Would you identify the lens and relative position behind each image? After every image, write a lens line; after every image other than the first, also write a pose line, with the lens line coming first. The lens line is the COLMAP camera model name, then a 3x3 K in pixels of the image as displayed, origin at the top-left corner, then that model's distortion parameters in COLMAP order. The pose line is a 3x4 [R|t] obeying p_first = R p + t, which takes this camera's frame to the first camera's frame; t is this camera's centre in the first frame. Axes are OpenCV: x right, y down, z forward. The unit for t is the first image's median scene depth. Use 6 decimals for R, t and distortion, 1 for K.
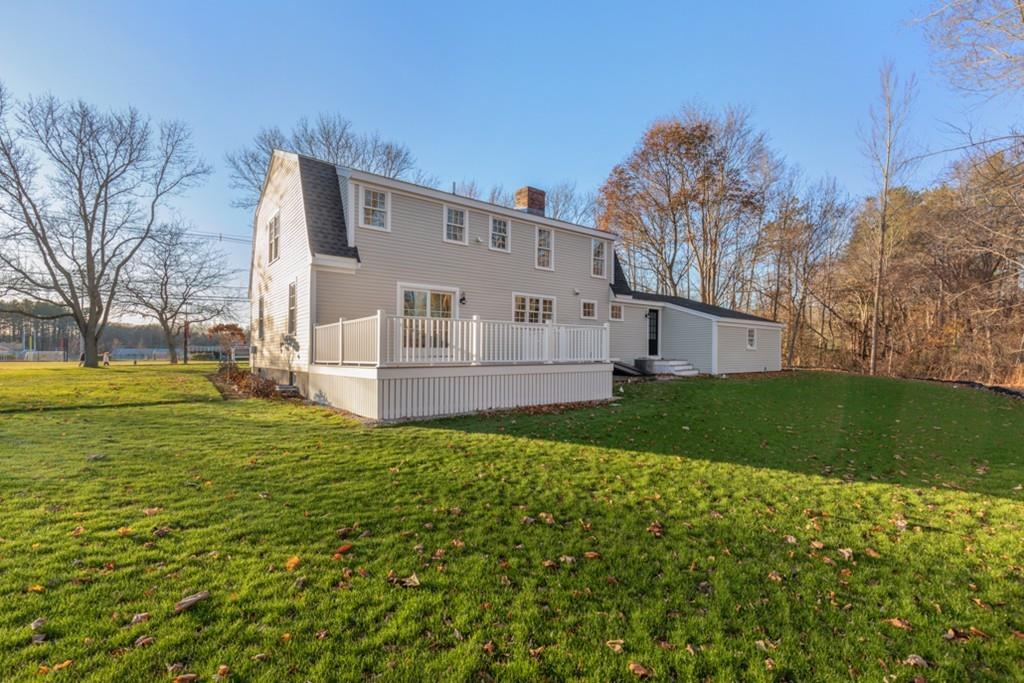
lens RADIAL K [[463.9, 0, 515.4], [0, 463.9, 346.7], [0, 0, 1]] dist [0.008415, -0.000795]
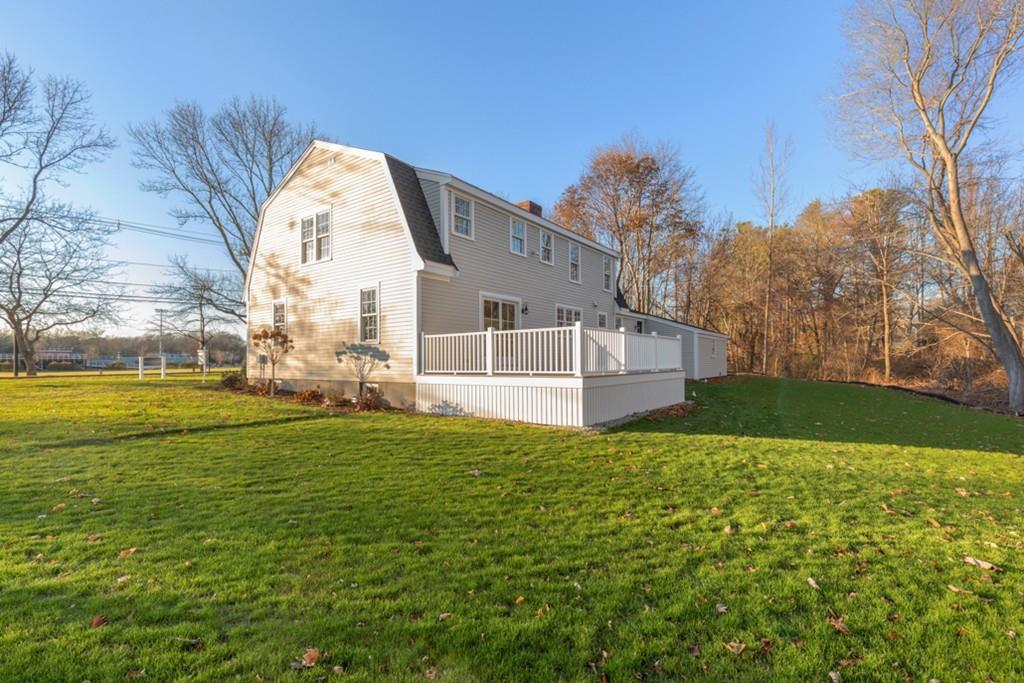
lens RADIAL K [[463.9, 0, 511.8], [0, 463.9, 348.6], [0, 0, 1]] dist [0.008415, -0.000795]
pose [[0.964651, 0.003598, 0.263508, -0.407029], [-0.000368, 0.999924, -0.012306, -0.003326], [-0.263532, 0.011773, 0.964579, 0.020026]]
